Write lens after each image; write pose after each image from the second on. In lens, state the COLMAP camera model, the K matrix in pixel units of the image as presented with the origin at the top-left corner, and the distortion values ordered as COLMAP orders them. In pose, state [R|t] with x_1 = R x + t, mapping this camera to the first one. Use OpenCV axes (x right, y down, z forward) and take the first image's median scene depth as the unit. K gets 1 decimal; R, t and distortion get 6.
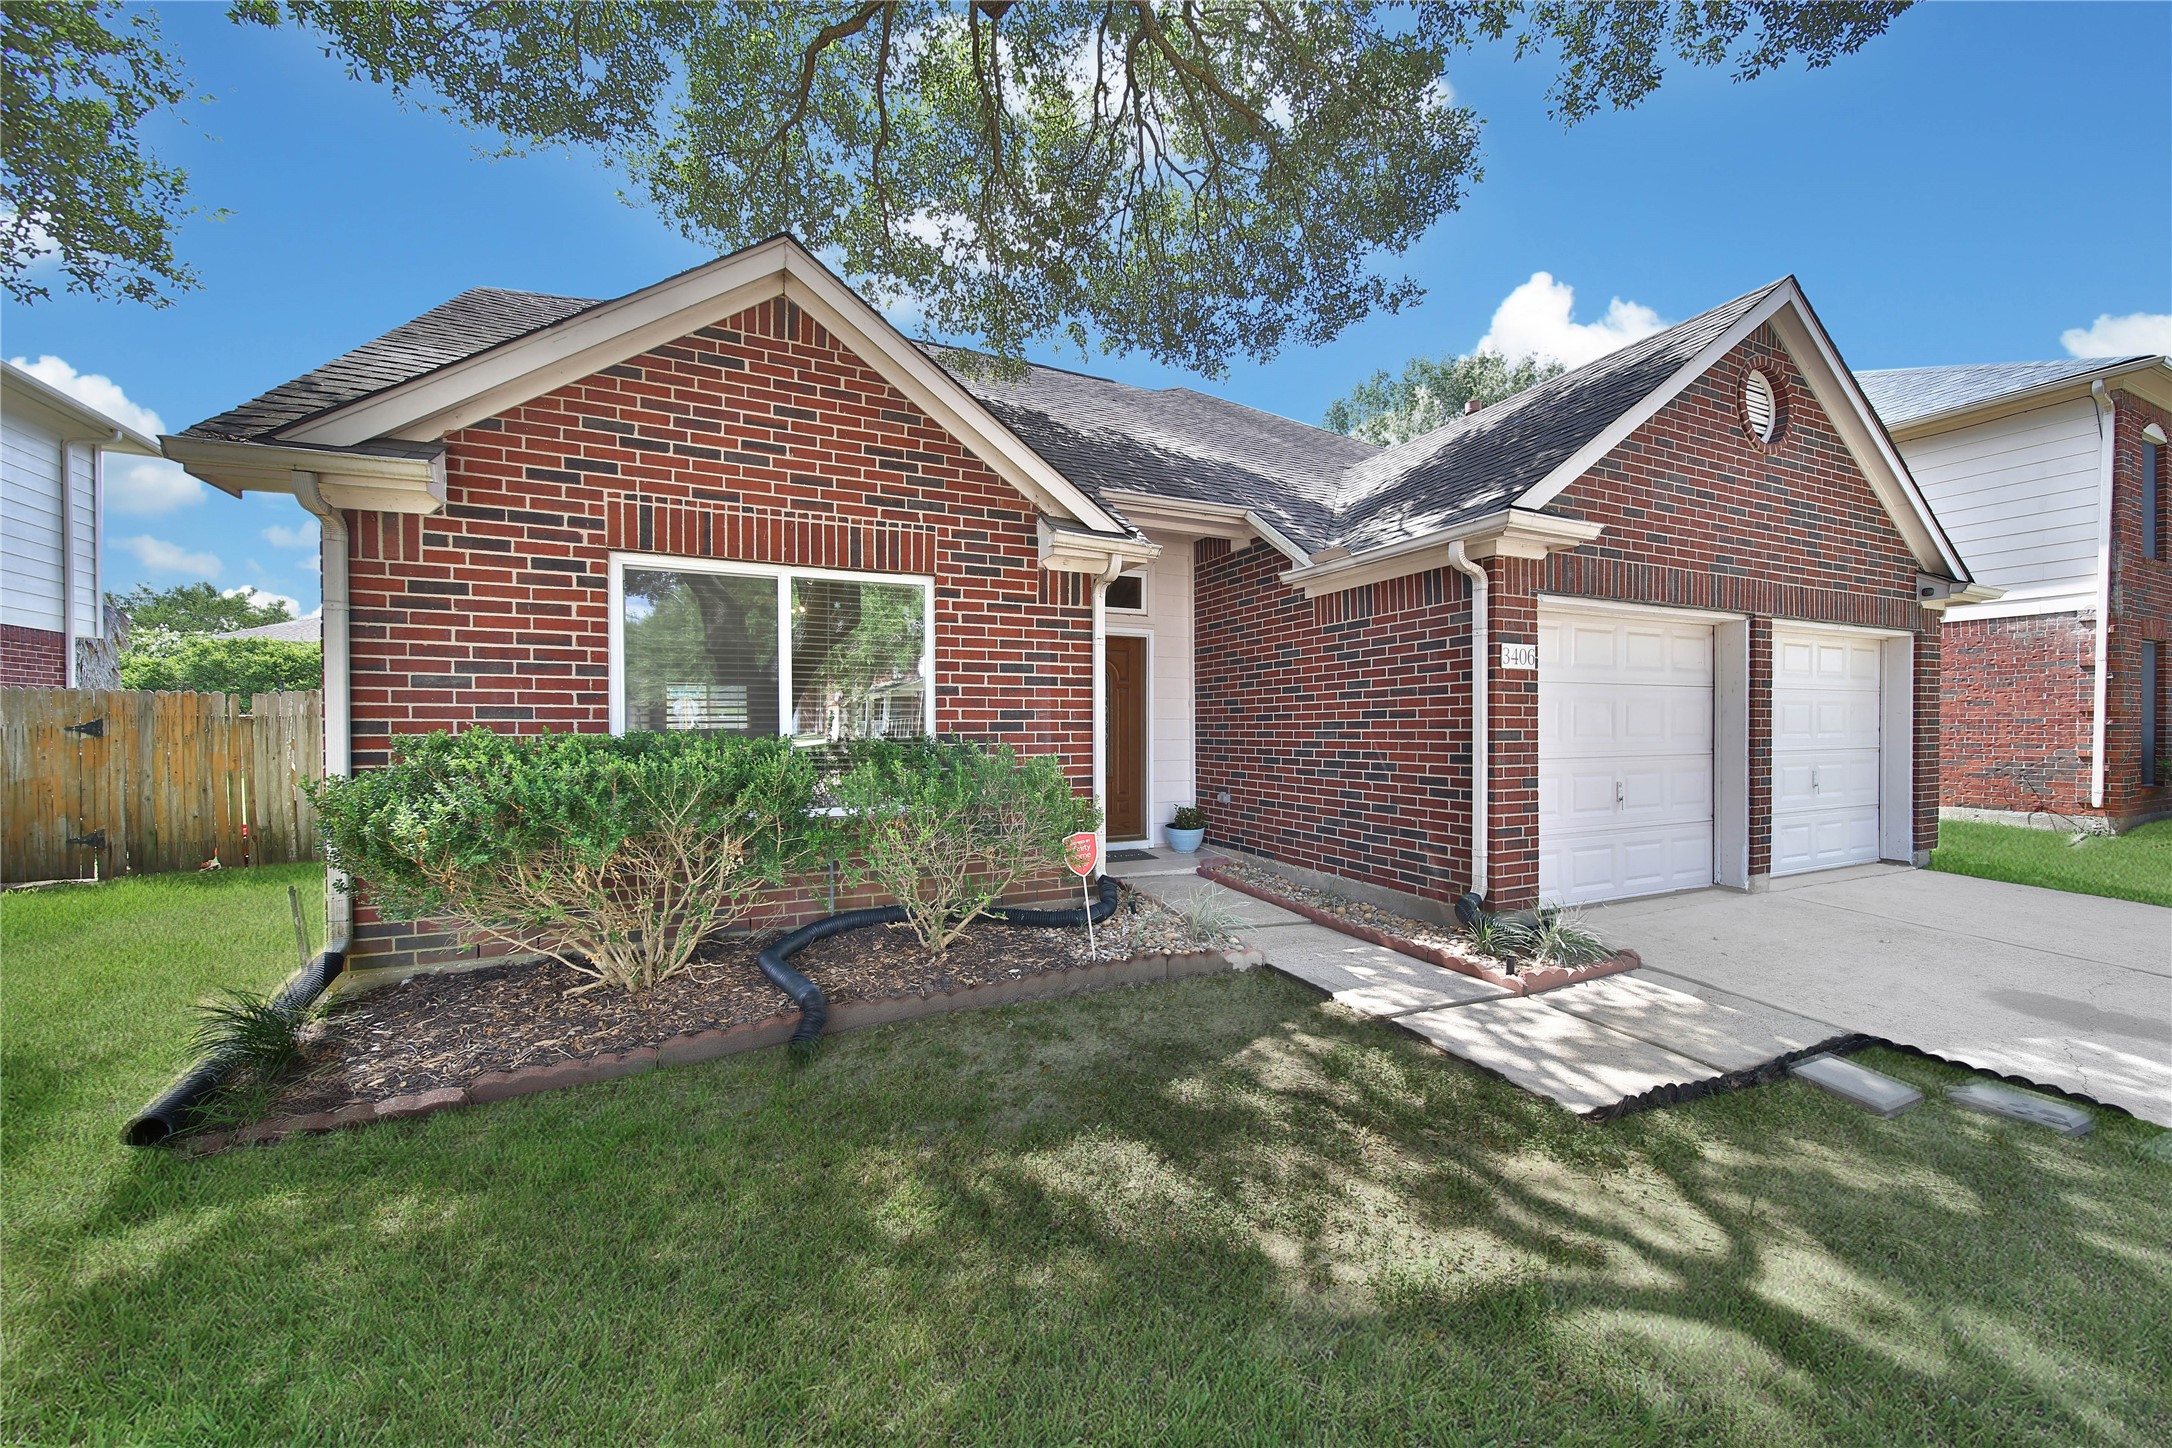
lens RADIAL K [[737.1, 0, 1079.6], [0, 737.1, 729.3], [0, 0, 1]] dist [-0.000928, -0.000043]
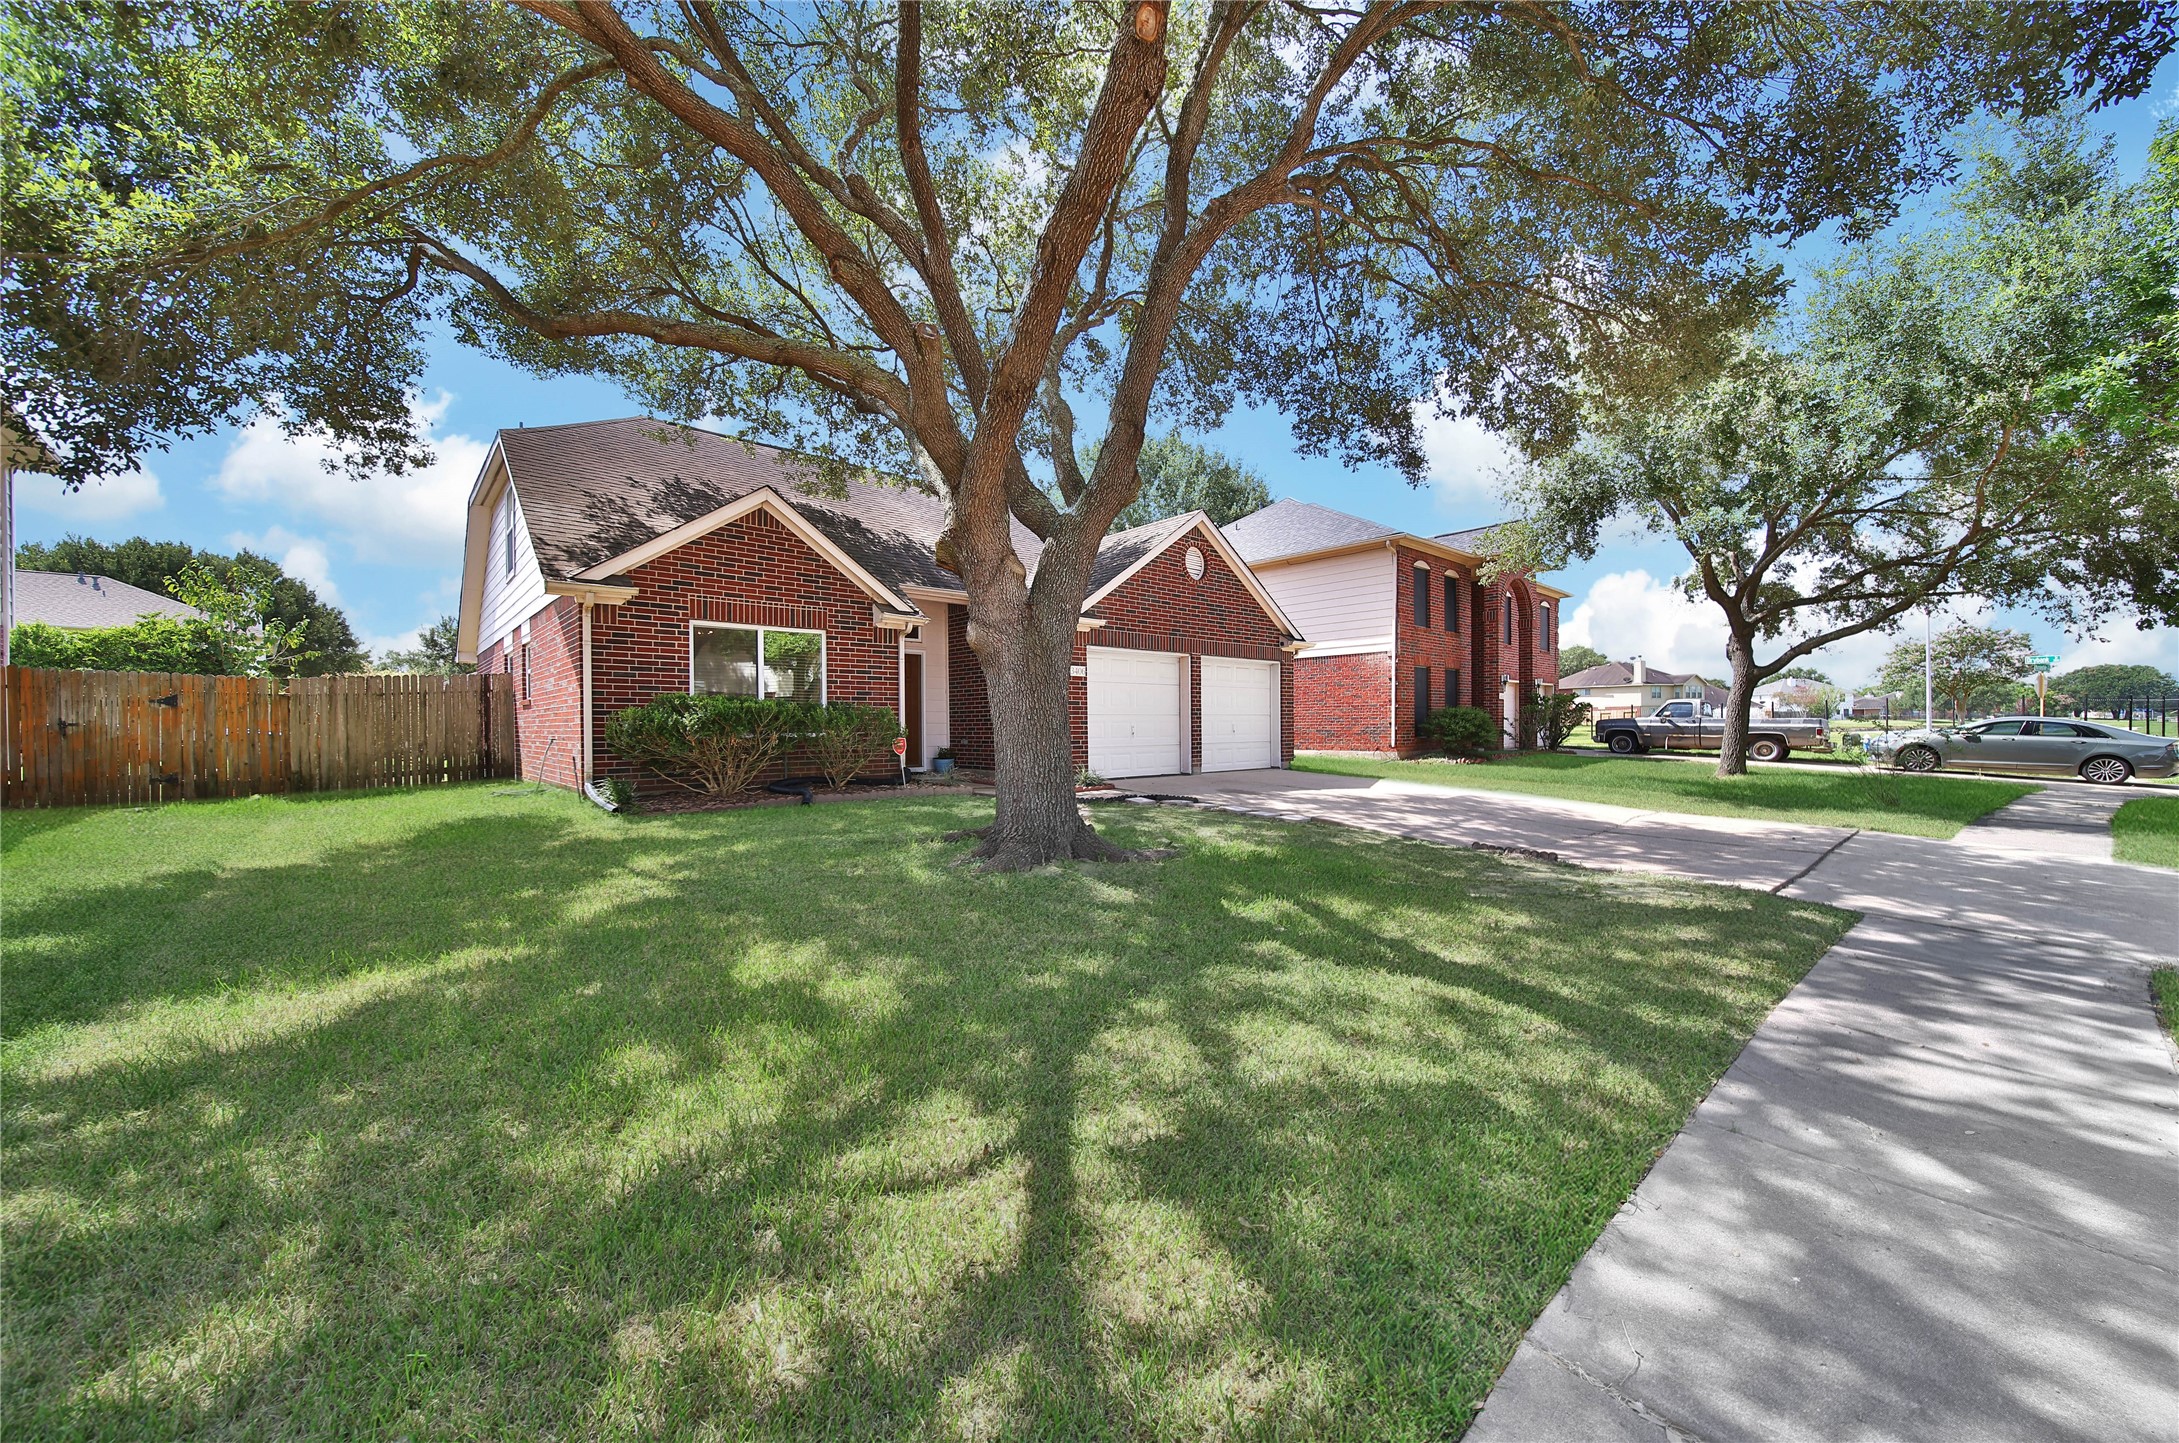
lens RADIAL K [[803.1, 0, 1099.4], [0, 803.1, 742.0], [0, 0, 1]] dist [0.000041, -0.000022]
pose [[0.947414, -0.009934, 0.319856, -0.186990], [0.005822, 0.999888, 0.013809, 0.095276], [-0.319958, -0.011221, 0.947365, -1.484313]]
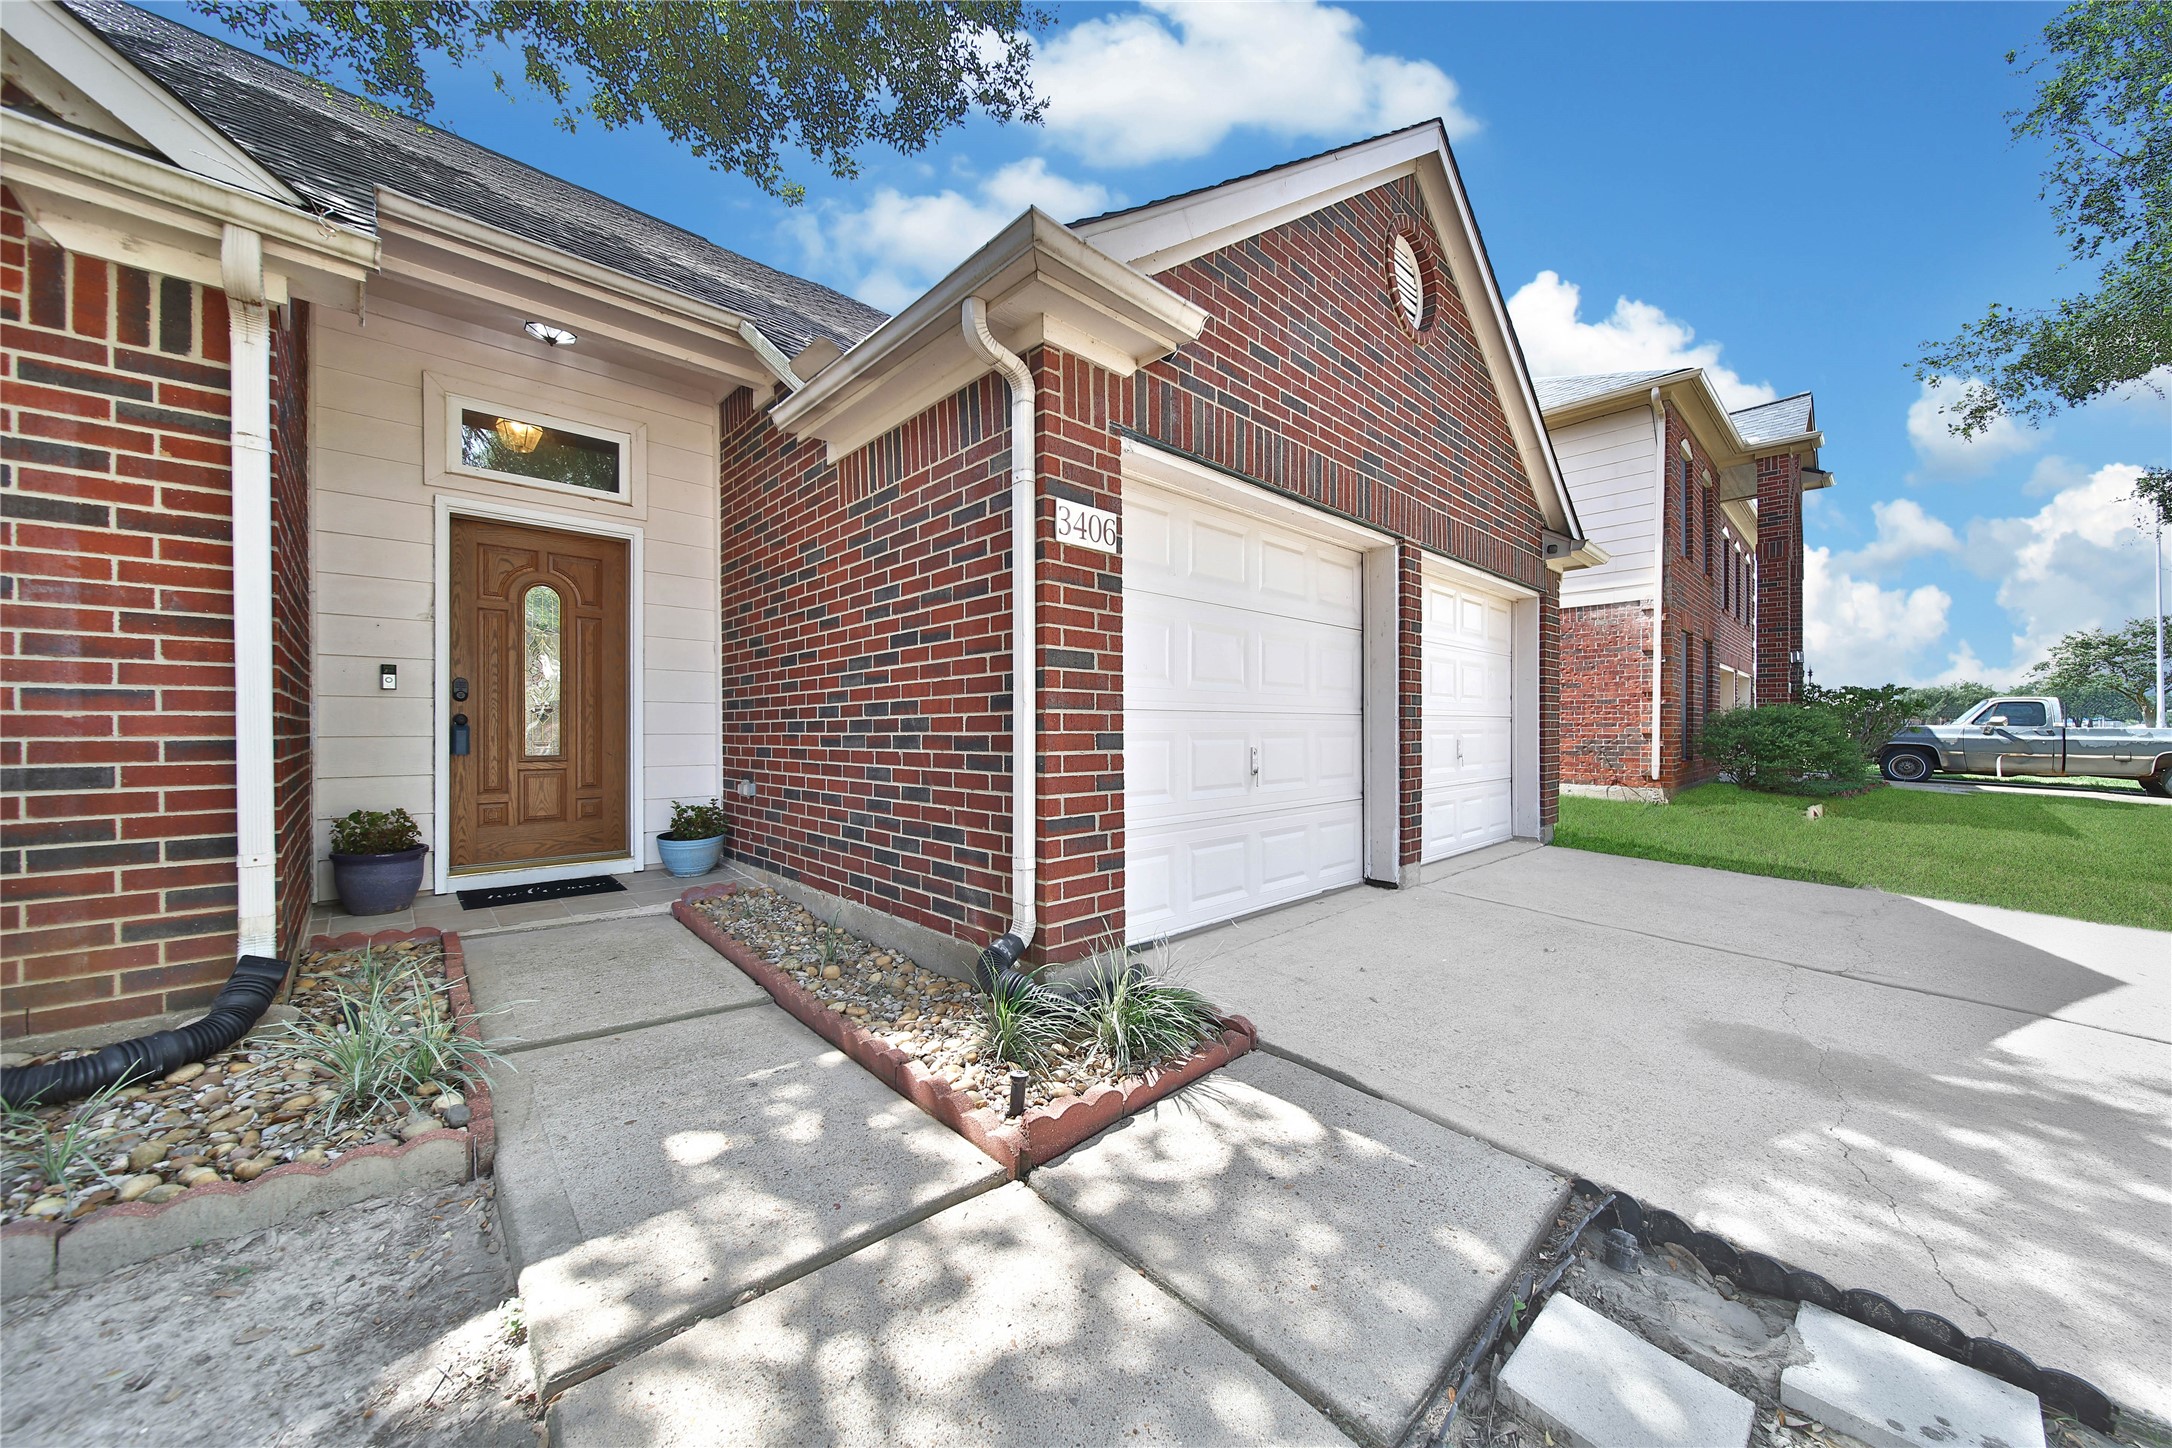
lens RADIAL K [[737.1, 0, 1086.1], [0, 737.1, 731.4], [0, 0, 1]] dist [-0.000928, -0.000043]
pose [[0.943896, -0.000638, 0.330242, 0.377022], [0.002517, 0.999983, -0.005261, 0.065285], [-0.330233, 0.005797, 0.943882, 0.416944]]
